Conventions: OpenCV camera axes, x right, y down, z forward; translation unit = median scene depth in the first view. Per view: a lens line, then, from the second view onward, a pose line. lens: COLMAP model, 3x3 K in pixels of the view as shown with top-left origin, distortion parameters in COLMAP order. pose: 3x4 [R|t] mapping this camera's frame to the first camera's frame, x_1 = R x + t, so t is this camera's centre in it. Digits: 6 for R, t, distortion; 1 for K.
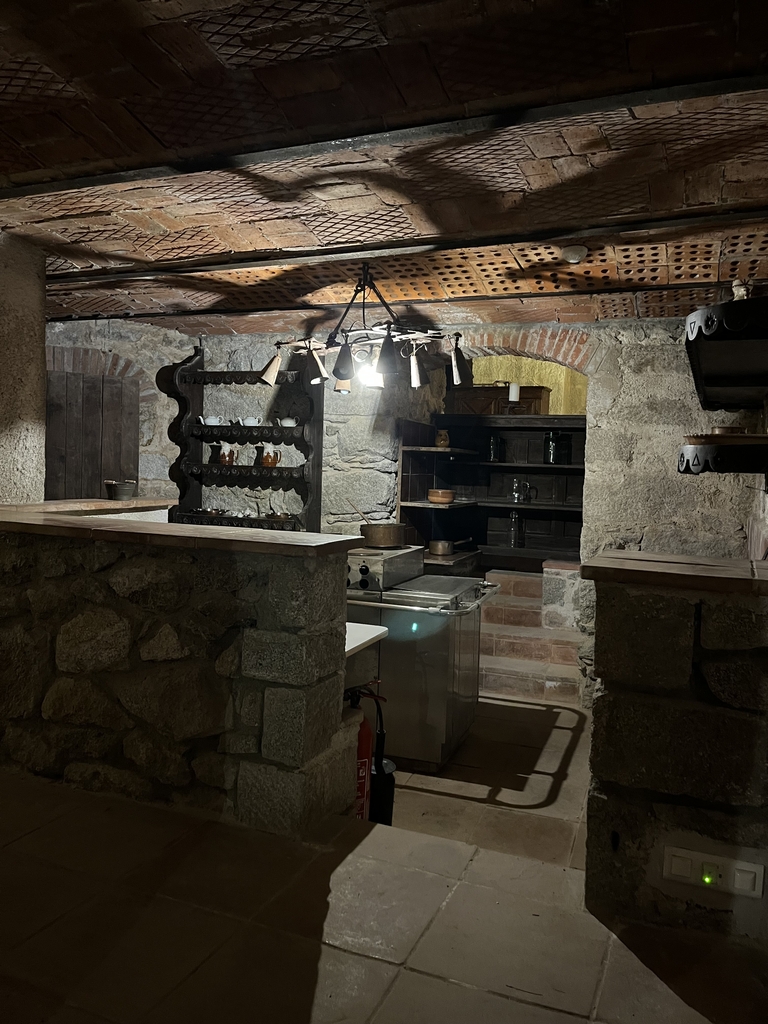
lens RADIAL K [[774.1, 0, 383.2], [0, 774.1, 511.2], [0, 0, 1]] dist [0.000672, -0.000054]
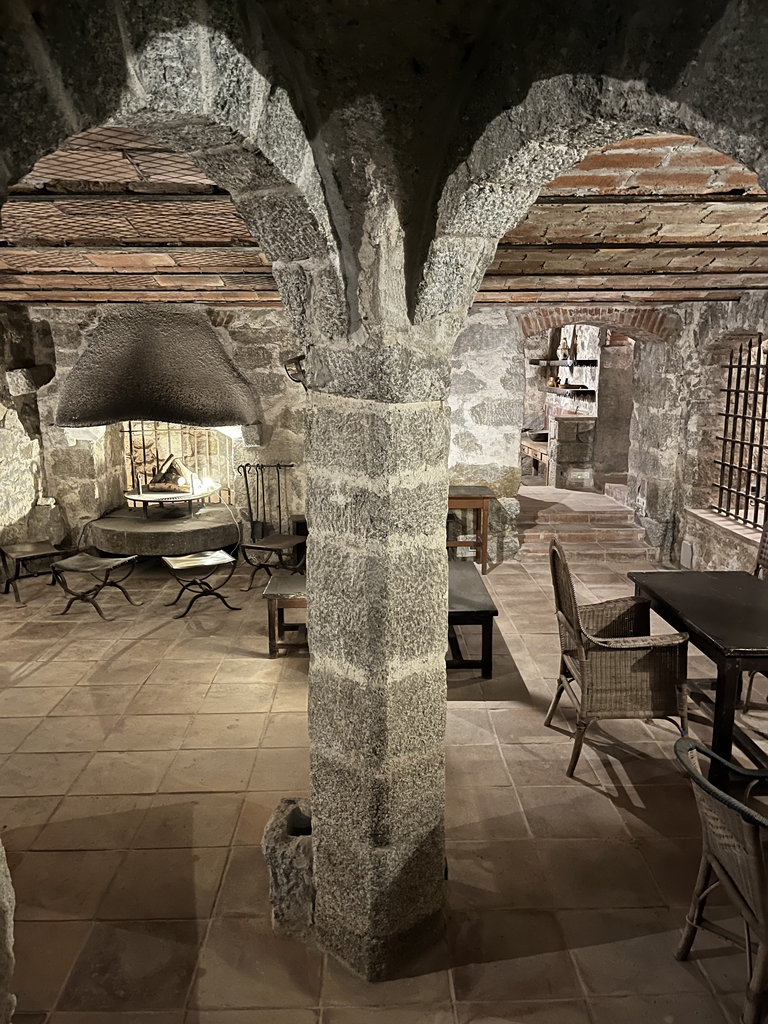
lens RADIAL K [[774.1, 0, 384.4], [0, 774.1, 511.8], [0, 0, 1]] dist [0.000672, -0.000054]
pose [[0.922544, -0.109365, 0.370070, -2.711537], [0.055971, 0.986781, 0.152089, -0.155941], [-0.381811, -0.119595, 0.916470, -3.263011]]
